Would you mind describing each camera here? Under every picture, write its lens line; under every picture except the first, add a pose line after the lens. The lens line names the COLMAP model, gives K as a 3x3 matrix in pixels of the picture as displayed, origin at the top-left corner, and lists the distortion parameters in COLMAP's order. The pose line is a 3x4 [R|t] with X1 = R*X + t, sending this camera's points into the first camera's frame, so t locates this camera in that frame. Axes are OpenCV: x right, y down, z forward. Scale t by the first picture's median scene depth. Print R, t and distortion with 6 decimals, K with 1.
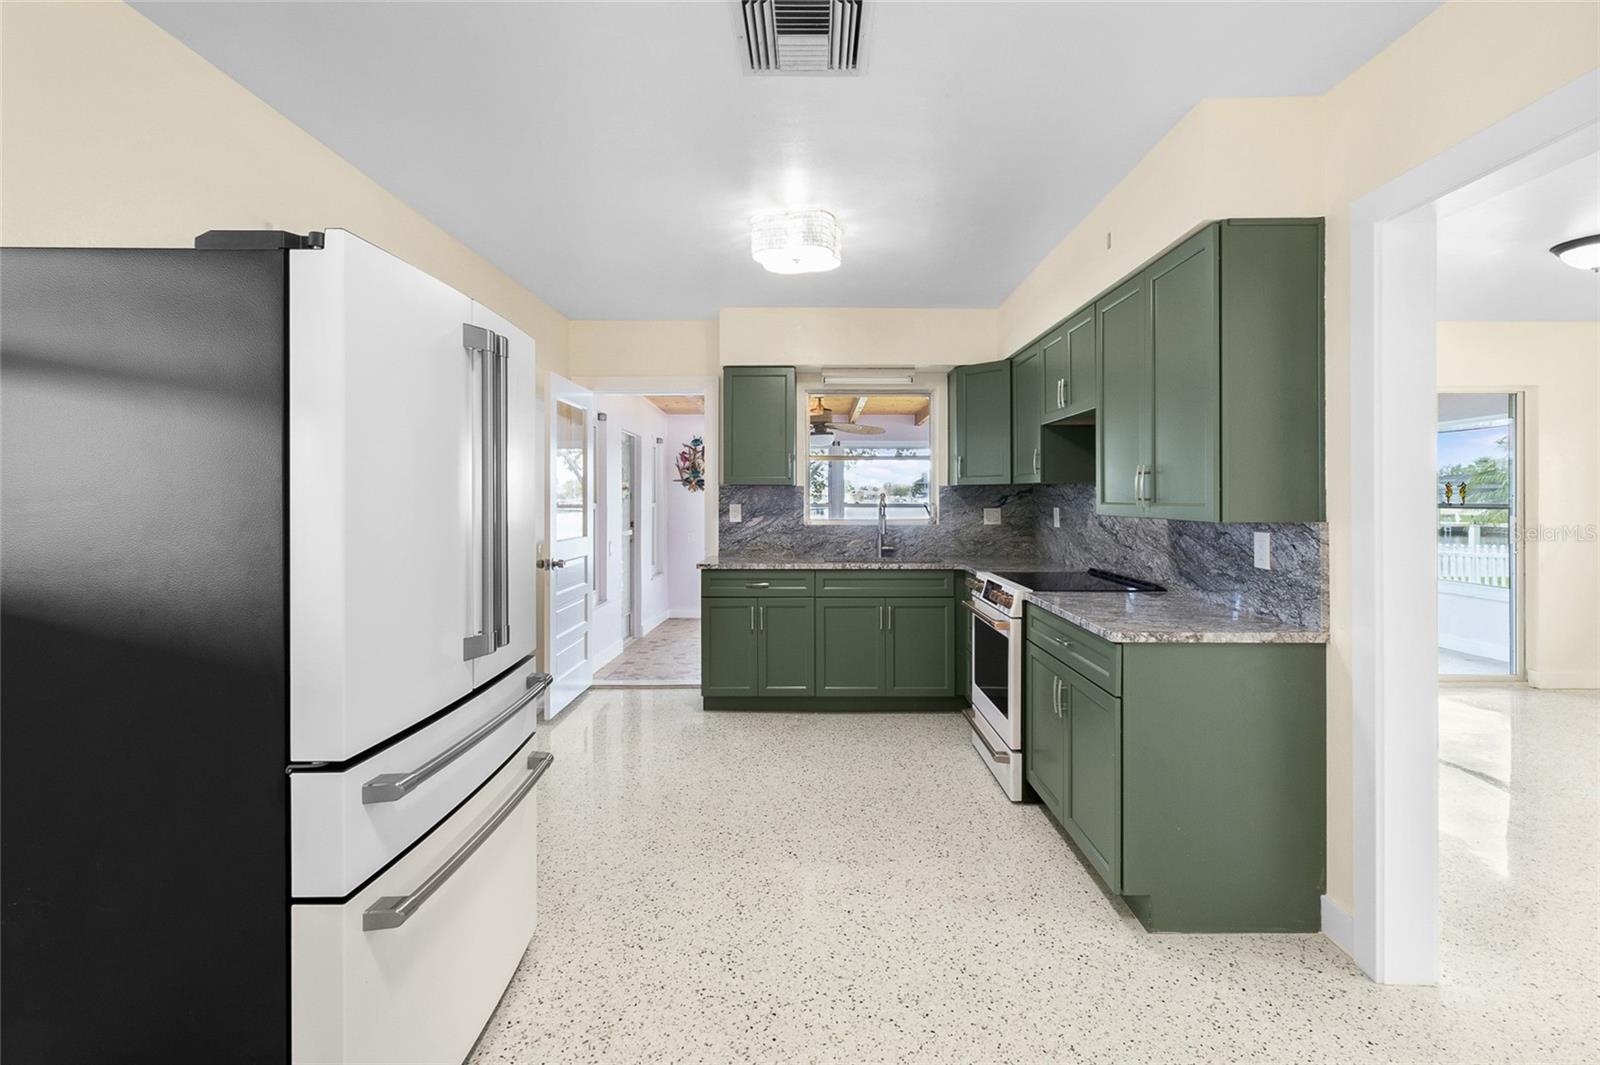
lens RADIAL K [[734.0, 0, 798.2], [0, 734.0, 495.8], [0, 0, 1]] dist [0.002339, -0.000741]
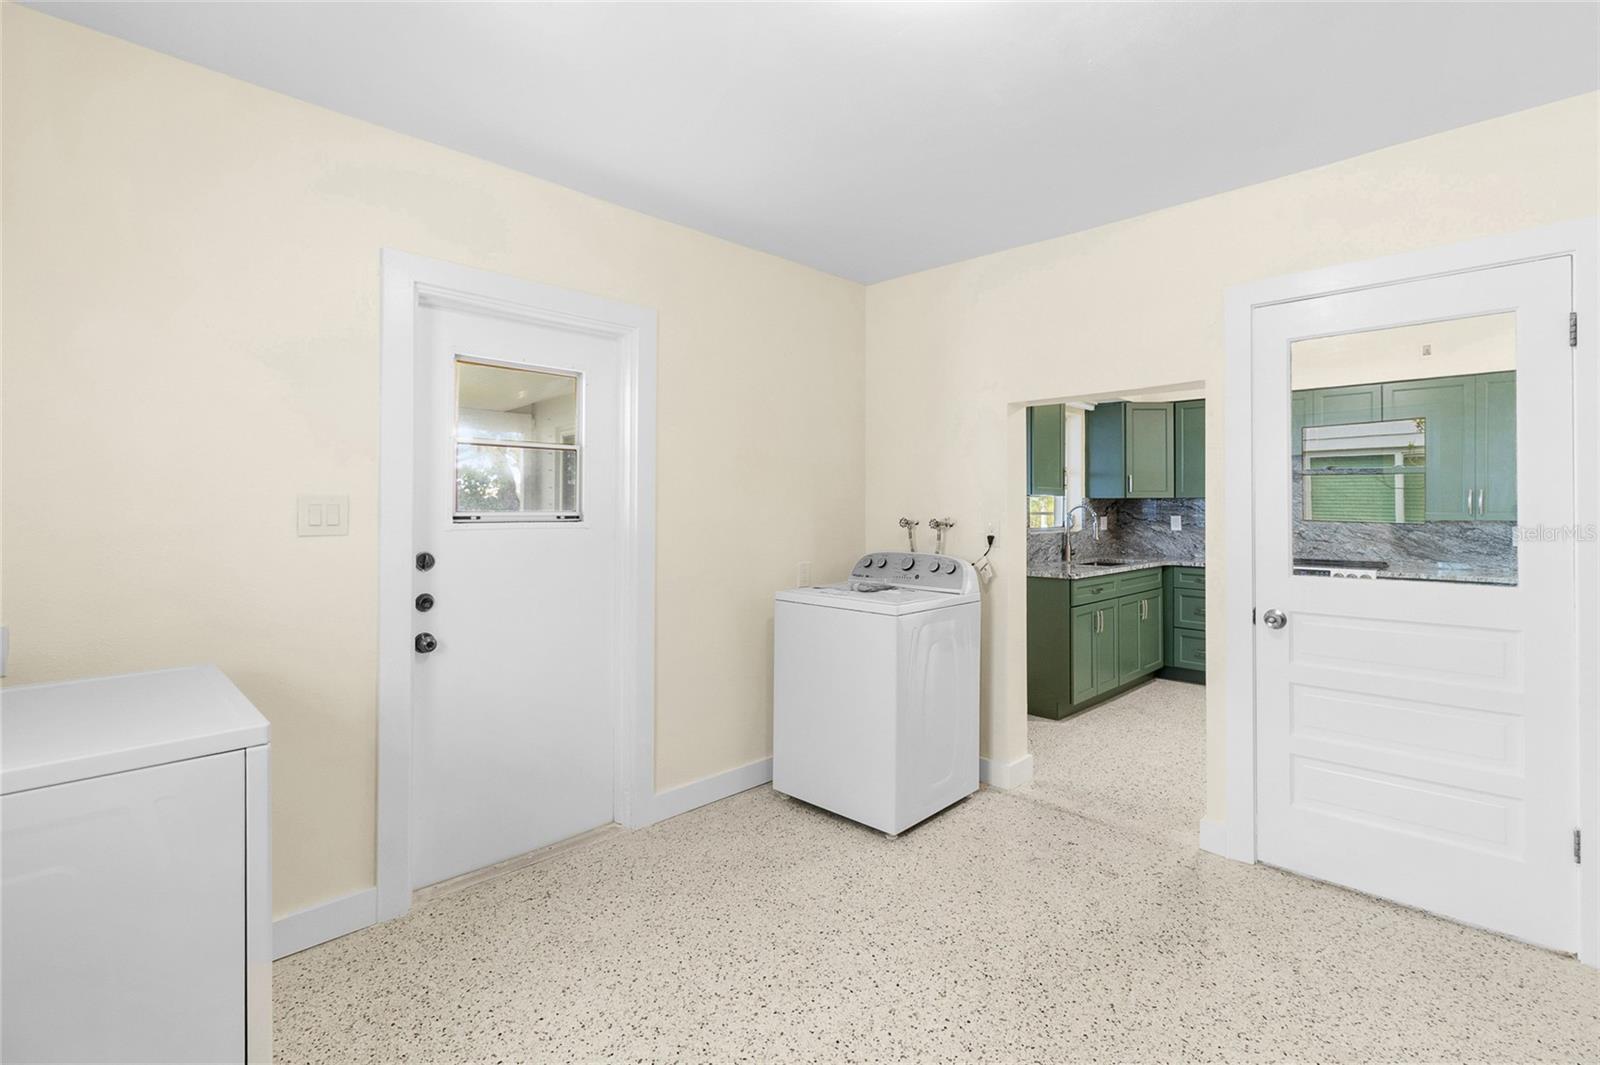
lens RADIAL K [[734.0, 0, 801.9], [0, 734.0, 520.2], [0, 0, 1]] dist [0.002339, -0.000741]
pose [[0.687709, -0.004075, 0.725975, -1.469510], [-0.005326, 0.999929, 0.010659, 0.016414], [-0.725967, -0.011197, 0.687638, 0.773518]]
